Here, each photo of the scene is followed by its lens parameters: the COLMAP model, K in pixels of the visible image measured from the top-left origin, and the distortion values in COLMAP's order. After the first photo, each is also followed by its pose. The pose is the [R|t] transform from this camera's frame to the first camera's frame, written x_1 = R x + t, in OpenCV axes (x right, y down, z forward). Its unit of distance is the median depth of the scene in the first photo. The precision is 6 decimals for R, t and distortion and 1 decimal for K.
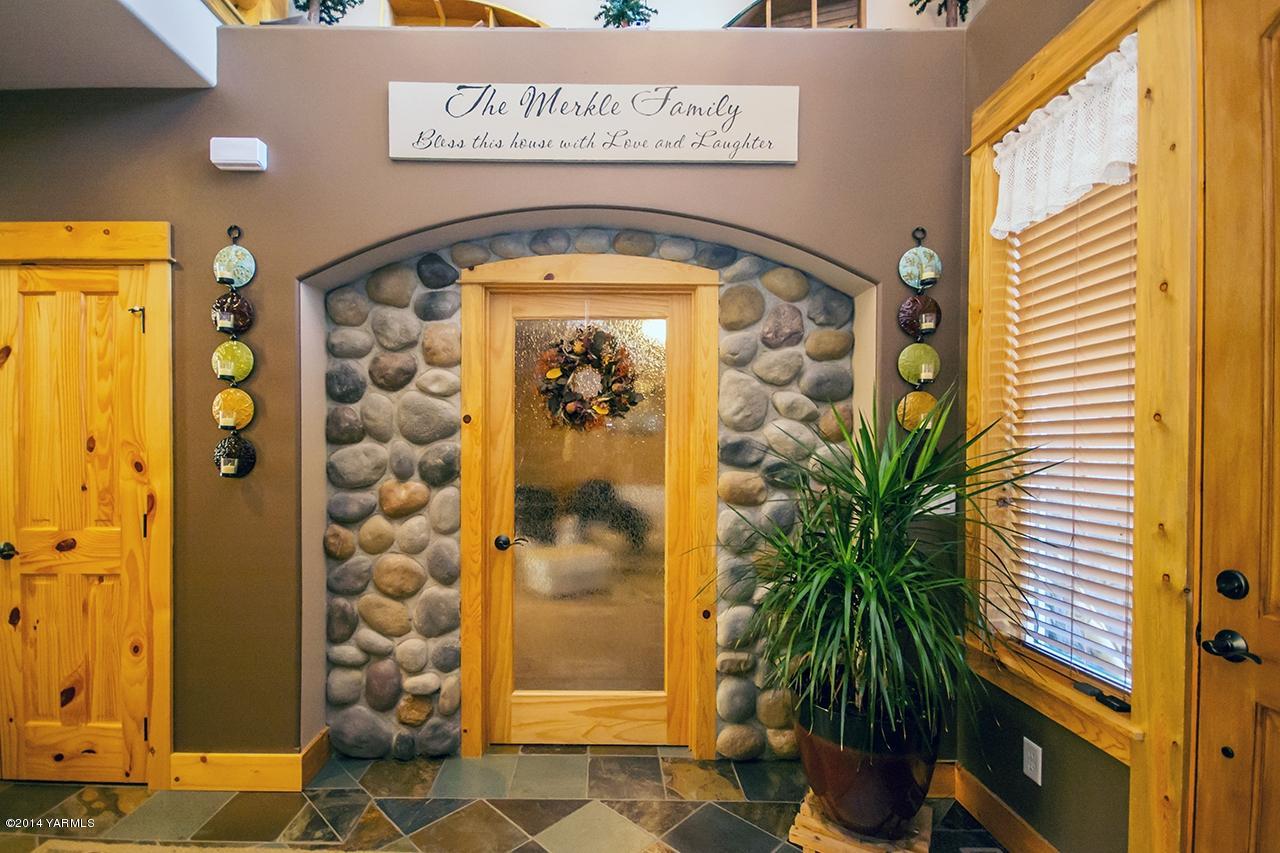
lens RADIAL K [[569.4, 0, 635.7], [0, 569.4, 430.1], [0, 0, 1]] dist [0.000970, -0.011281]
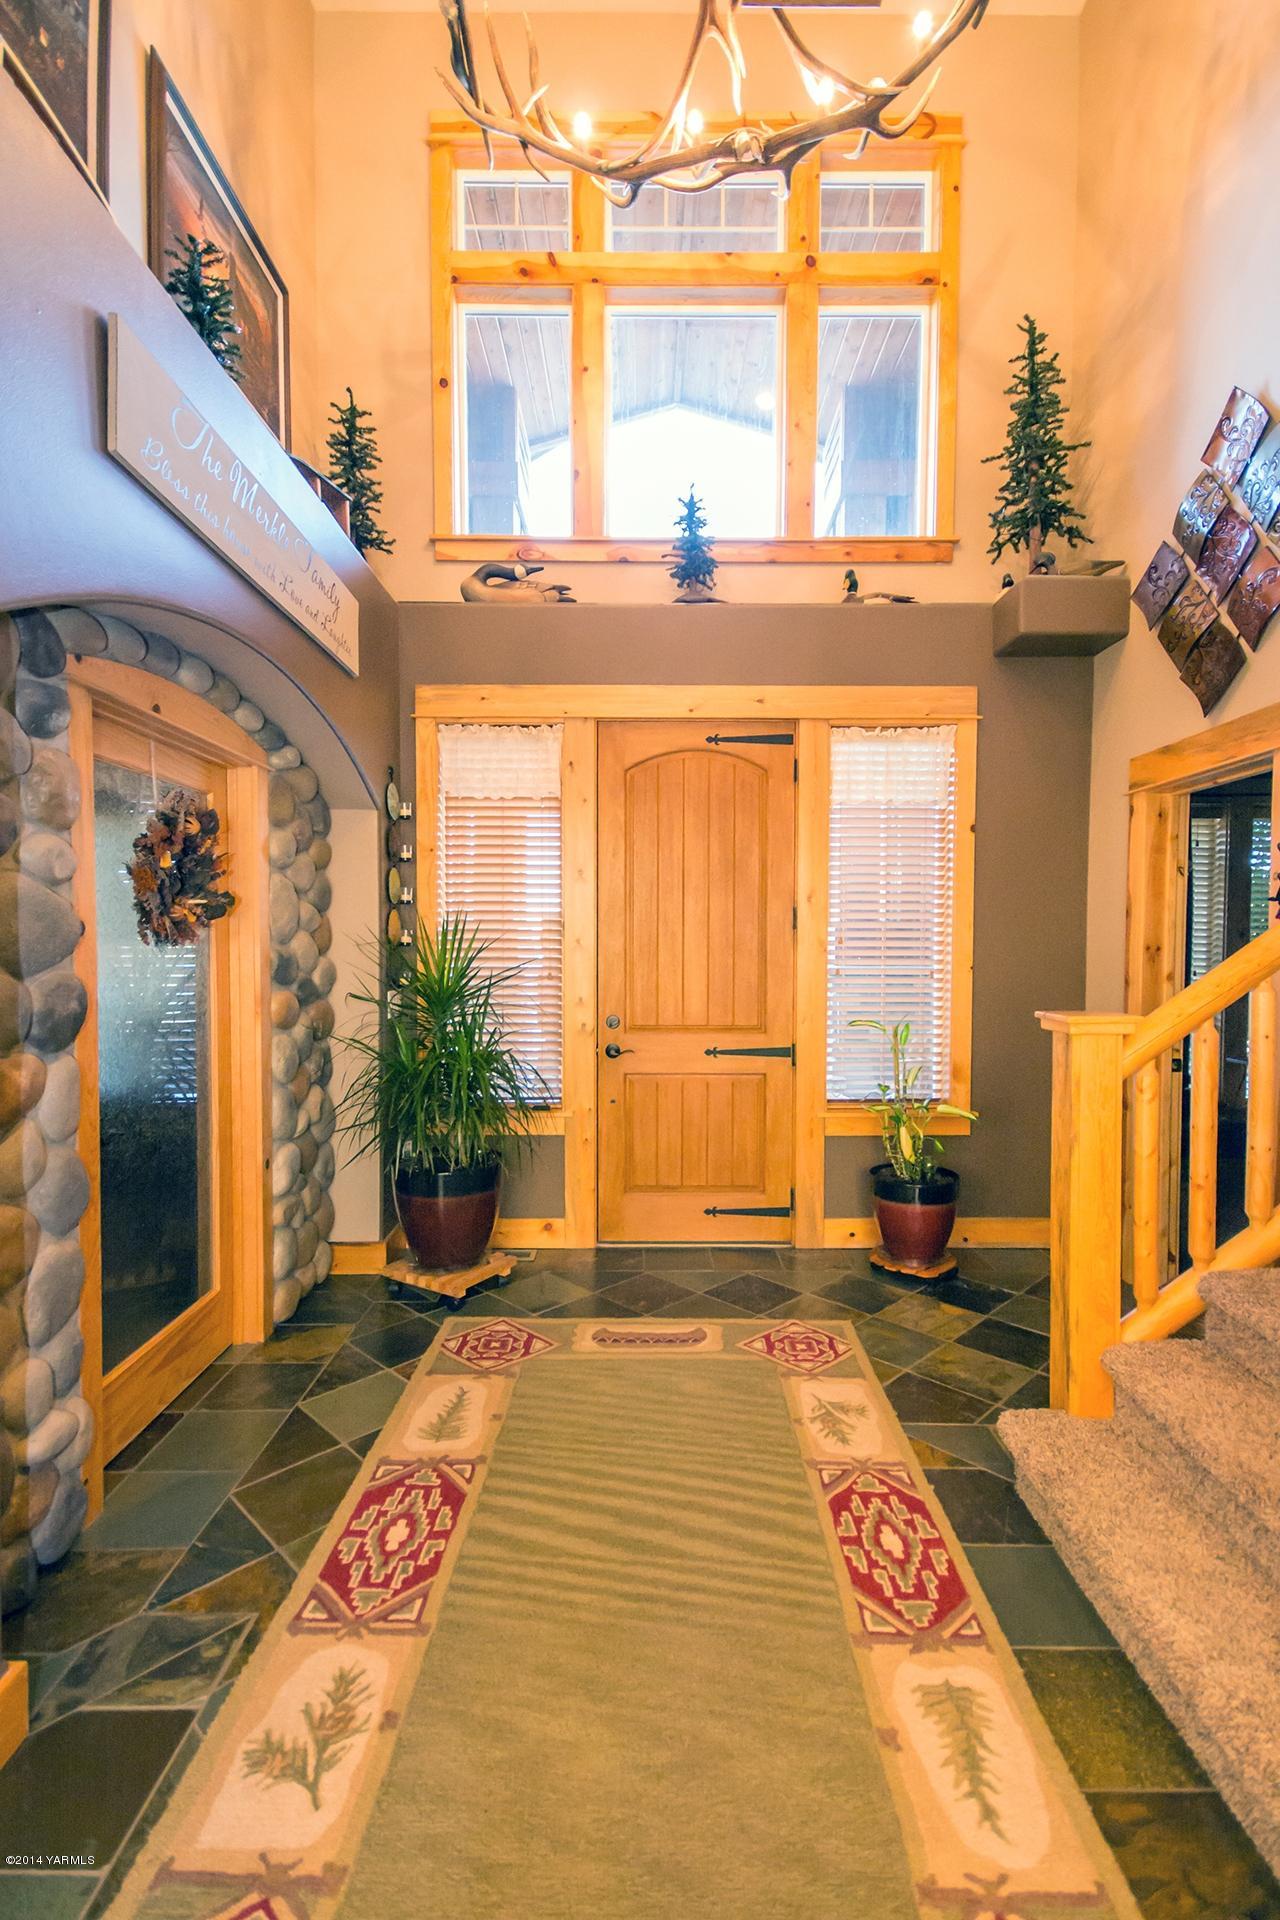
lens RADIAL K [[868.5, 0, 640.0], [0, 868.5, 960.0], [0, 0, 1]] dist [0.002736, 0.000445]
pose [[0.004265, -0.022187, 0.999745, -1.291607], [-0.013098, 0.999667, 0.022241, -0.017861], [-0.999905, -0.013189, 0.003973, 0.511104]]
